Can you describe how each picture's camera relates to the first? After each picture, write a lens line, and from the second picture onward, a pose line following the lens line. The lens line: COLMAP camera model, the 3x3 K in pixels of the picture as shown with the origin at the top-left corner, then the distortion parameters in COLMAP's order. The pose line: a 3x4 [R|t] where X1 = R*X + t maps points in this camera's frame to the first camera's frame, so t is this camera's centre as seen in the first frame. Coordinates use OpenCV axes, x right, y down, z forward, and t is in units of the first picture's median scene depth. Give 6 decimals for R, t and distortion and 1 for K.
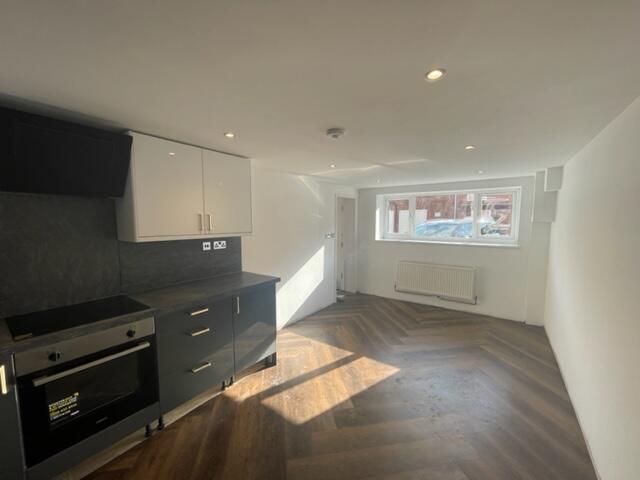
lens RADIAL K [[259.0, 0, 318.0], [0, 259.0, 241.4], [0, 0, 1]] dist [-0.000832, -0.000539]
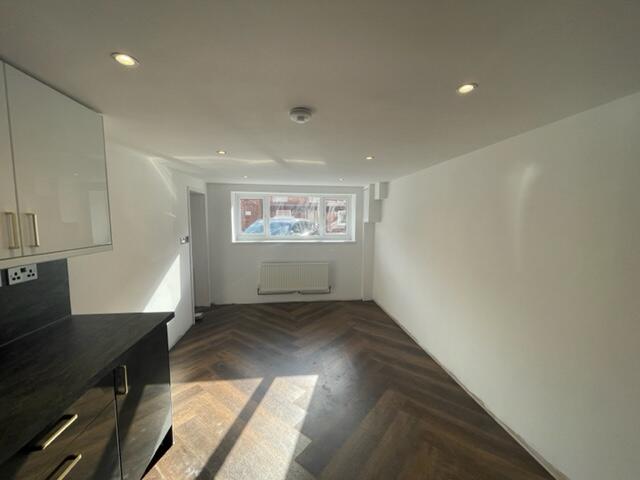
lens RADIAL K [[259.0, 0, 319.5], [0, 259.0, 242.1], [0, 0, 1]] dist [-0.000832, -0.000539]
pose [[0.733505, -0.056685, 0.677316, -0.201585], [0.048556, 0.998340, 0.030968, -0.023370], [-0.677947, 0.010172, 0.735040, 0.175565]]
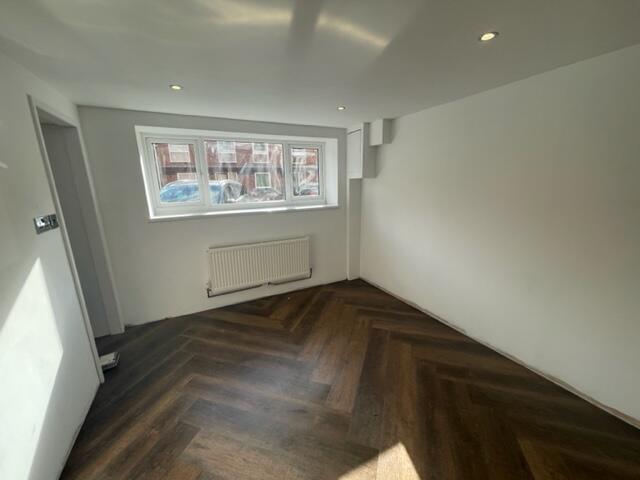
lens RADIAL K [[259.0, 0, 319.2], [0, 259.0, 243.0], [0, 0, 1]] dist [-0.000832, -0.000539]
pose [[0.455819, -0.214272, 0.863896, -0.099005], [0.091120, 0.976725, 0.194179, -0.035202], [-0.885396, -0.009792, 0.464734, 0.580063]]
